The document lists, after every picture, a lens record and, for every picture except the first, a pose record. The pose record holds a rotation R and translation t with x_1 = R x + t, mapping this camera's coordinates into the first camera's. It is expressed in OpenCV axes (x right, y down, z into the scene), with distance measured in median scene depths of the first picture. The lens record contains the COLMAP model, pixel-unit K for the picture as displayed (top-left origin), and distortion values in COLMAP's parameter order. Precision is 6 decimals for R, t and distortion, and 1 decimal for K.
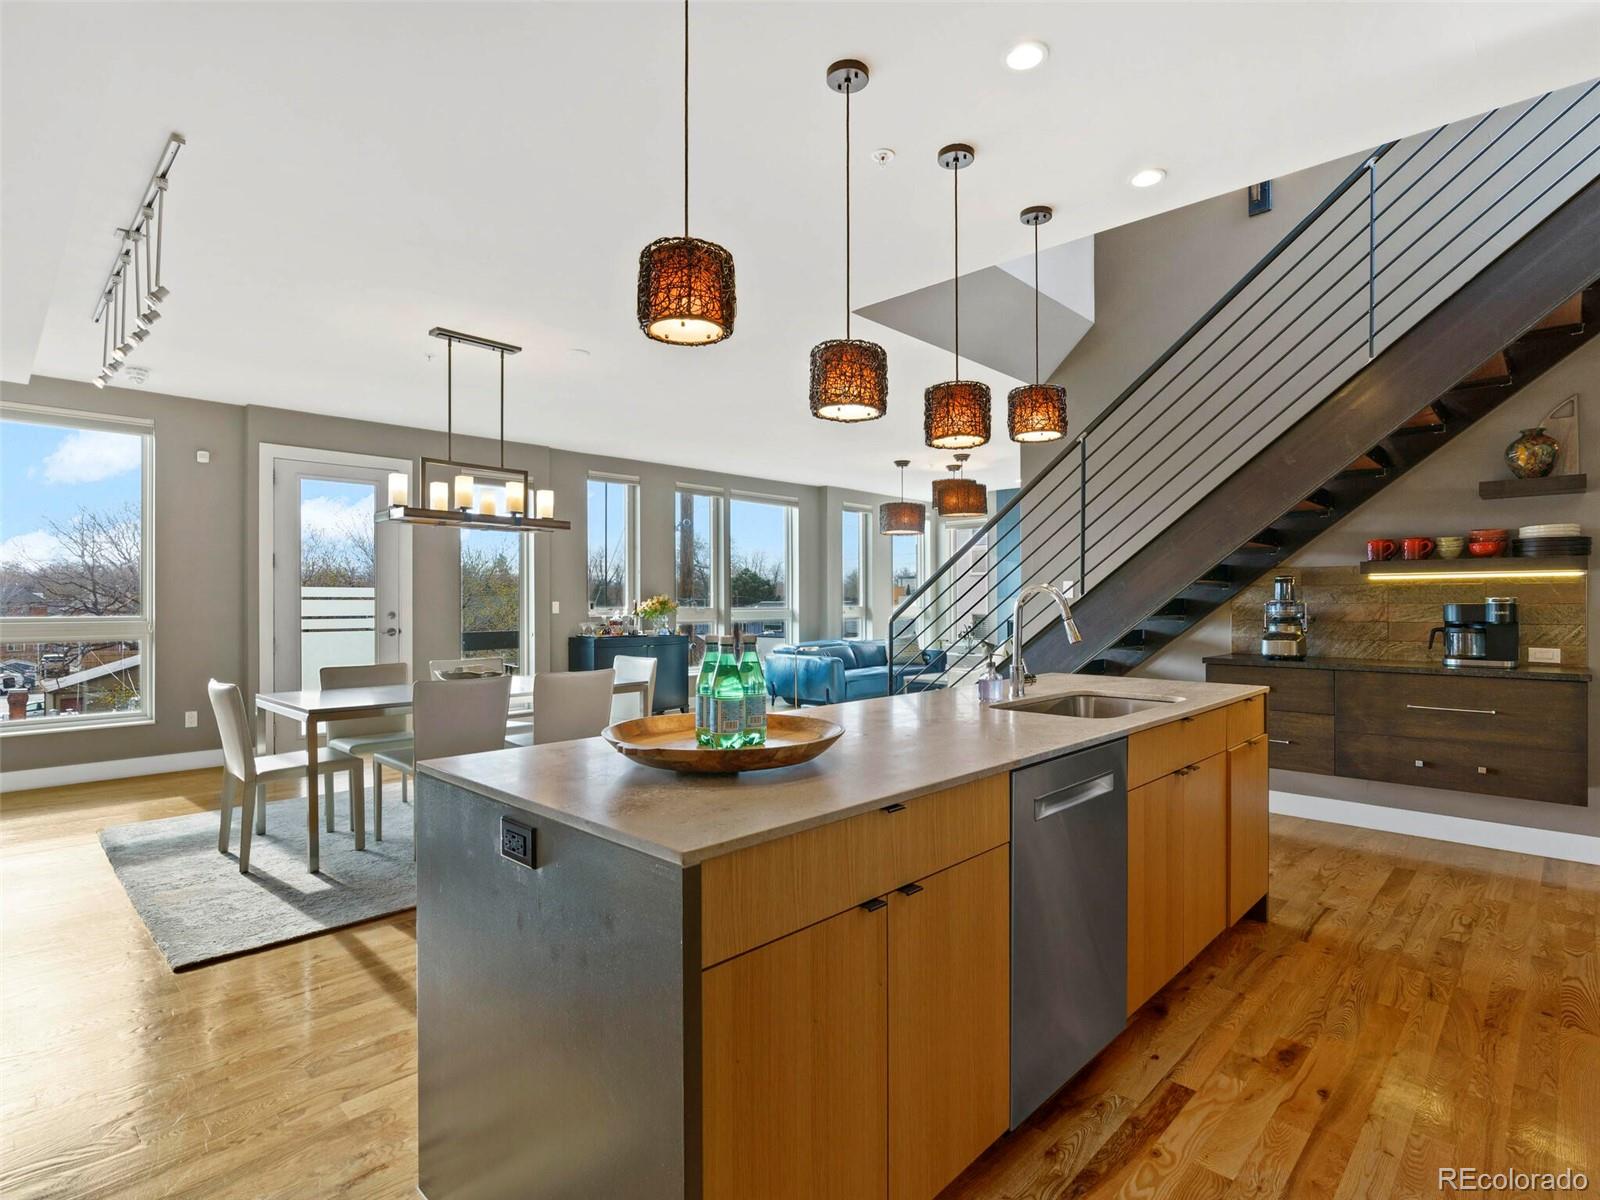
lens RADIAL K [[816.5, 0, 806.2], [0, 816.5, 596.5], [0, 0, 1]] dist [-0.012868, 0.005628]
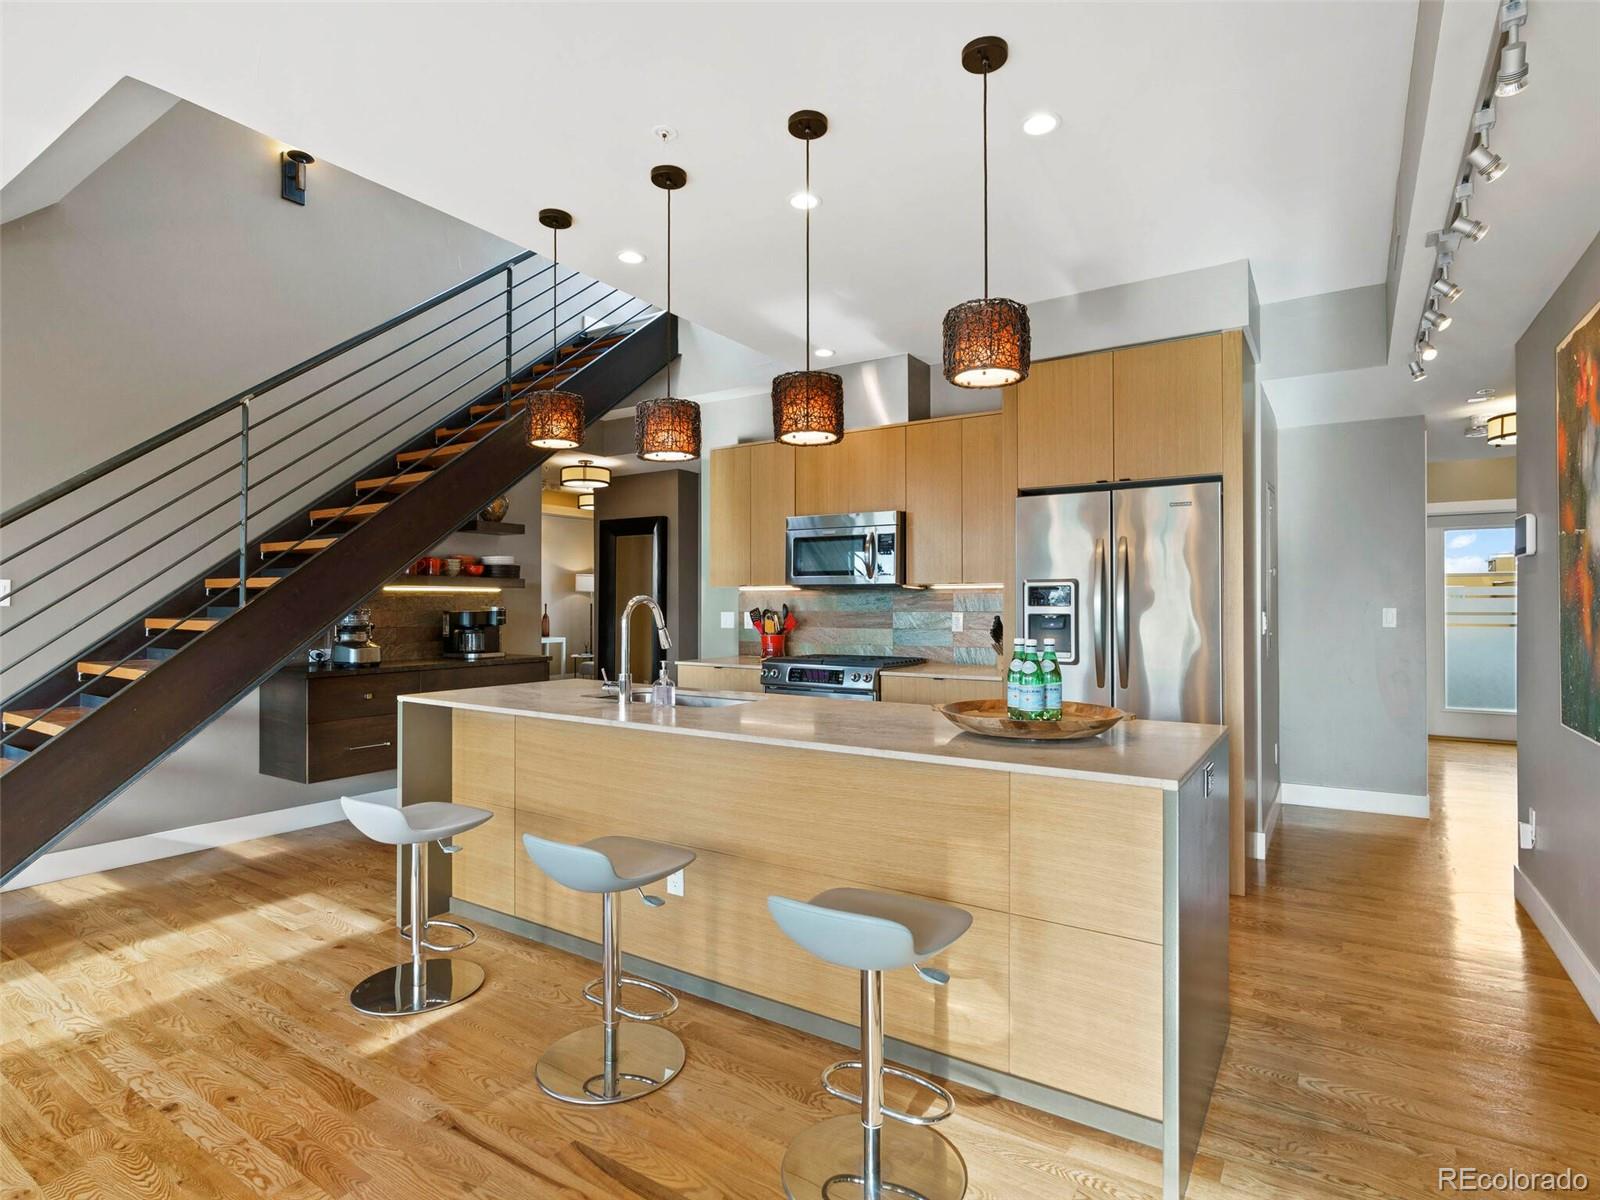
lens RADIAL K [[816.5, 0, 806.2], [0, 816.5, 596.5], [0, 0, 1]] dist [-0.012868, 0.005628]
pose [[-0.183417, 0.009615, 0.982988, -0.533828], [-0.007402, 0.999910, -0.011161, -0.004098], [-0.983007, -0.009323, -0.183330, 0.638073]]
